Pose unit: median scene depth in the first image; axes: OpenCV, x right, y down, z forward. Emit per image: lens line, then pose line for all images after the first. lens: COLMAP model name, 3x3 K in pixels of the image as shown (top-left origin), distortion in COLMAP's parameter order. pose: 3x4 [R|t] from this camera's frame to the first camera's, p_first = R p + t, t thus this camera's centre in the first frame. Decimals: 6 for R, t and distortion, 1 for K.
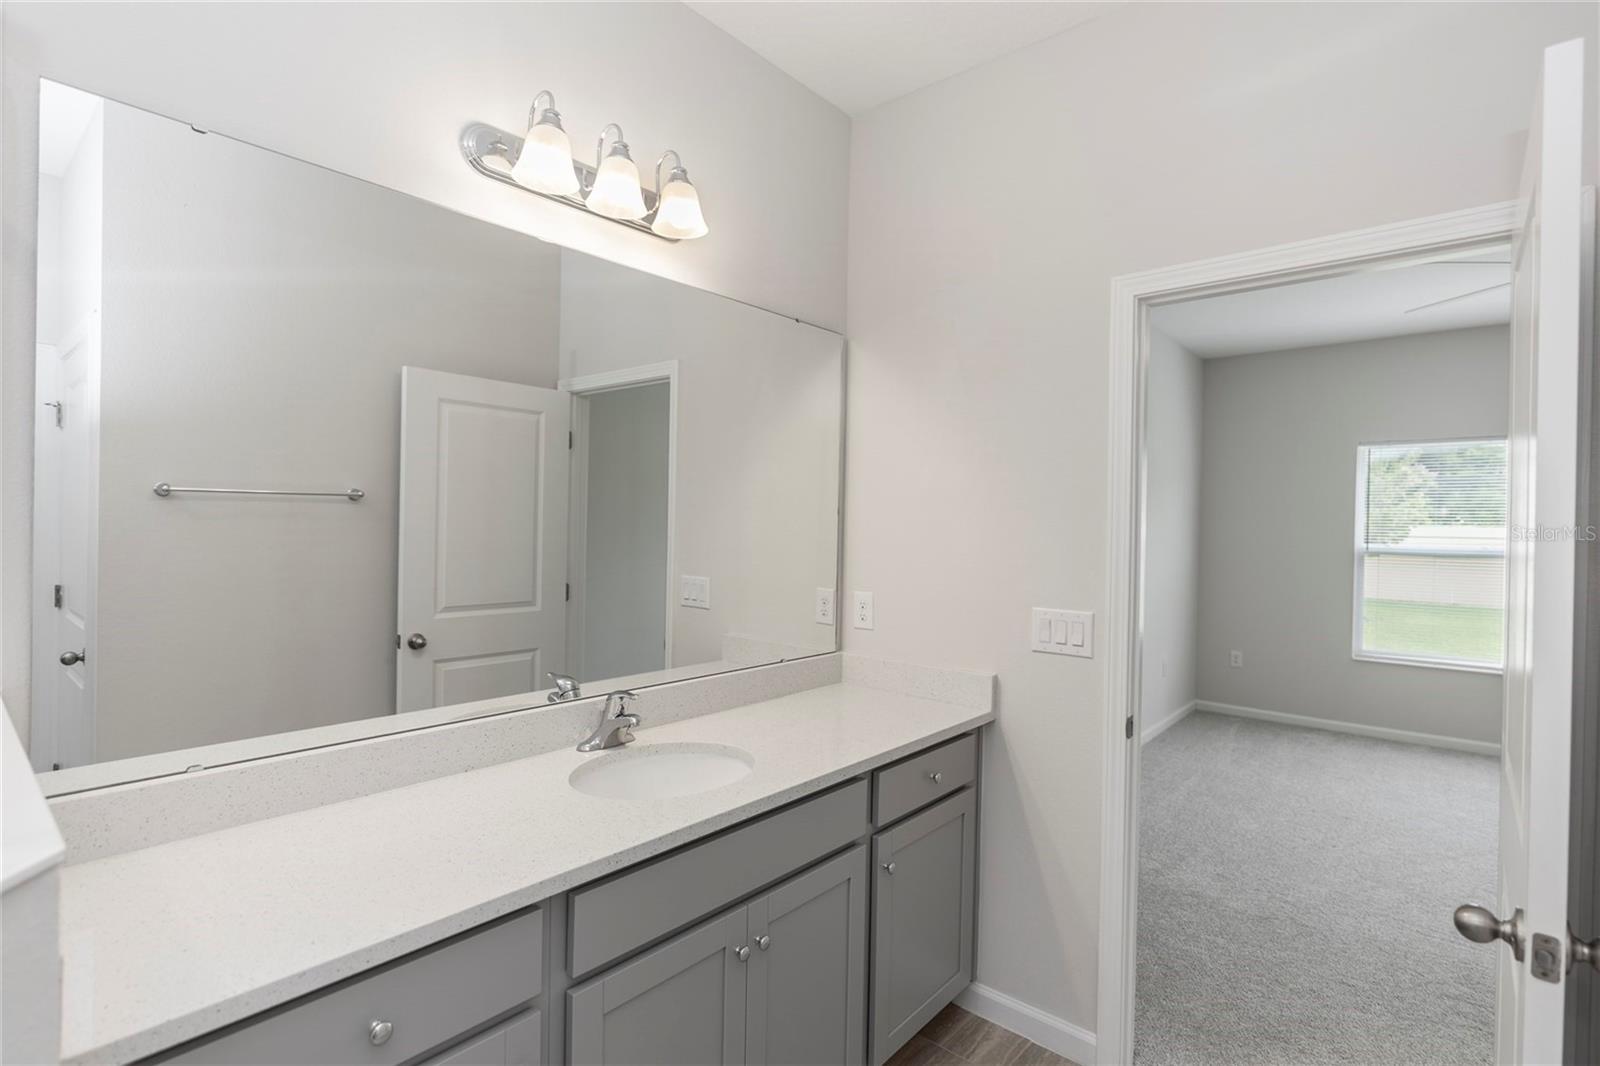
lens RADIAL K [[769.7, 0, 800.0], [0, 769.7, 533.0], [0, 0, 1]] dist [-0.024608, 0.000027]
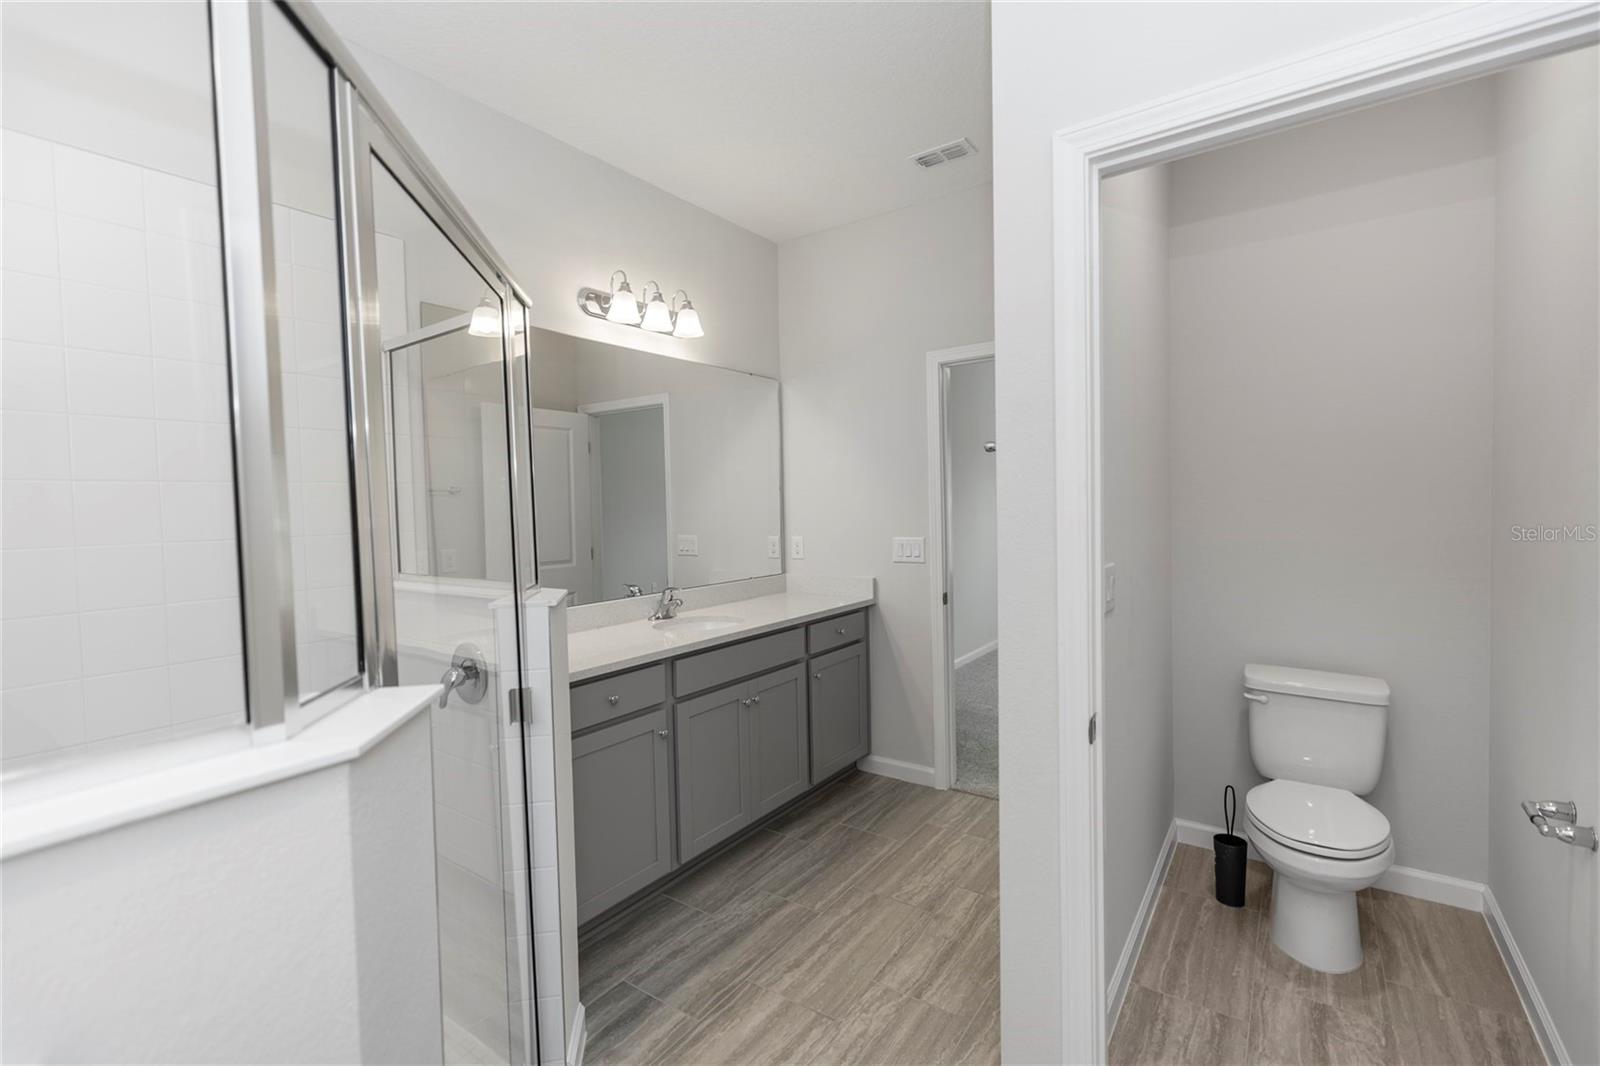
lens RADIAL K [[707.8, 0, 793.9], [0, 707.8, 529.0], [0, 0, 1]] dist [0.002544, -0.000706]
pose [[0.995672, -0.043398, 0.082188, -0.058733], [0.041818, 0.998908, 0.020848, 0.034301], [-0.083003, -0.017321, 0.996399, -0.617504]]
